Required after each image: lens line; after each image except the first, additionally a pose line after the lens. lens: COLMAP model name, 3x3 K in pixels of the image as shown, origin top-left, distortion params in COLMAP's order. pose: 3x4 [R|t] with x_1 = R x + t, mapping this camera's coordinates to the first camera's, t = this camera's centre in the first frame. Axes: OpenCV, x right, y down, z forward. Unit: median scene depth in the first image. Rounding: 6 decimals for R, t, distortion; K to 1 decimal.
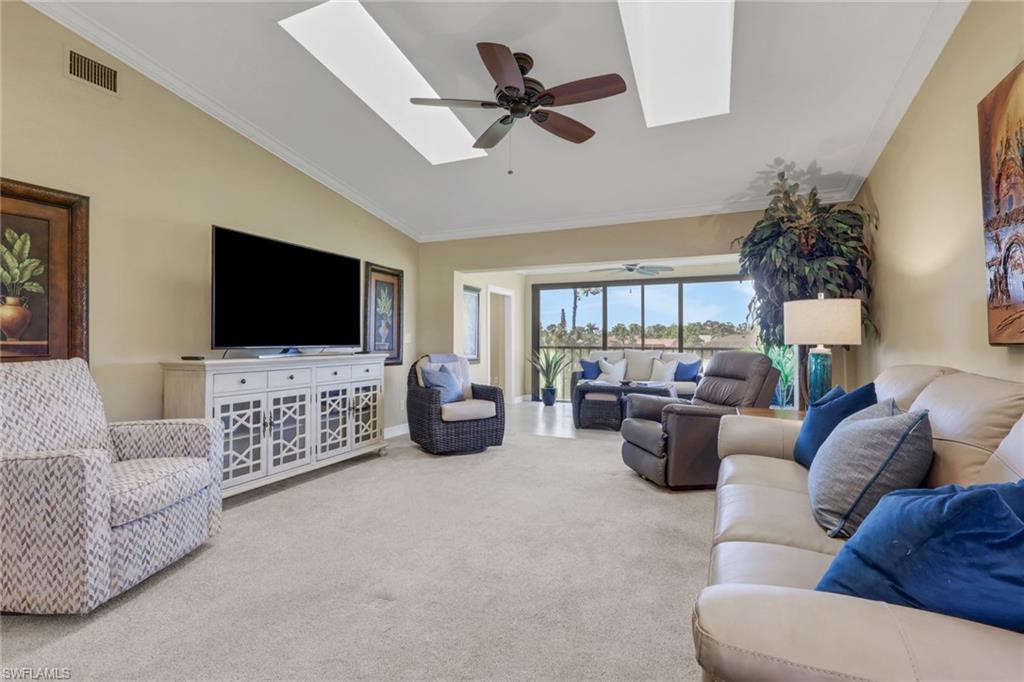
lens RADIAL K [[479.2, 0, 509.4], [0, 479.2, 337.1], [0, 0, 1]] dist [0.001422, 0.000415]
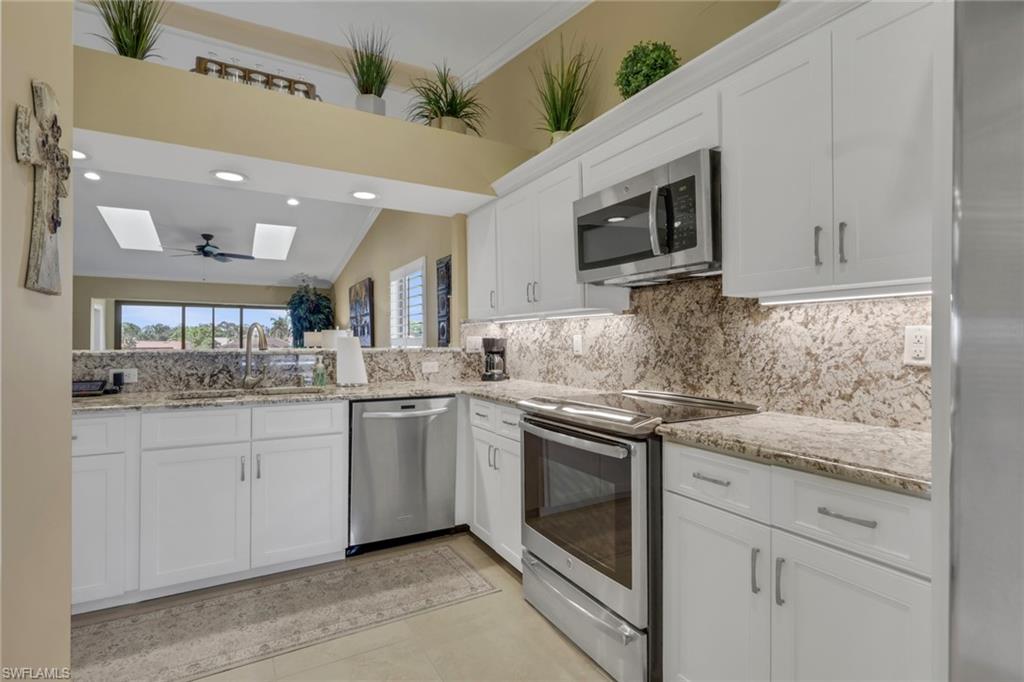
lens RADIAL K [[479.2, 0, 509.4], [0, 479.2, 337.1], [0, 0, 1]] dist [0.001422, 0.000415]
pose [[0.593543, 0.009524, 0.804746, -0.805165], [-0.005525, 0.999955, -0.007760, -0.020279], [-0.804783, 0.000160, 0.593569, -1.352555]]
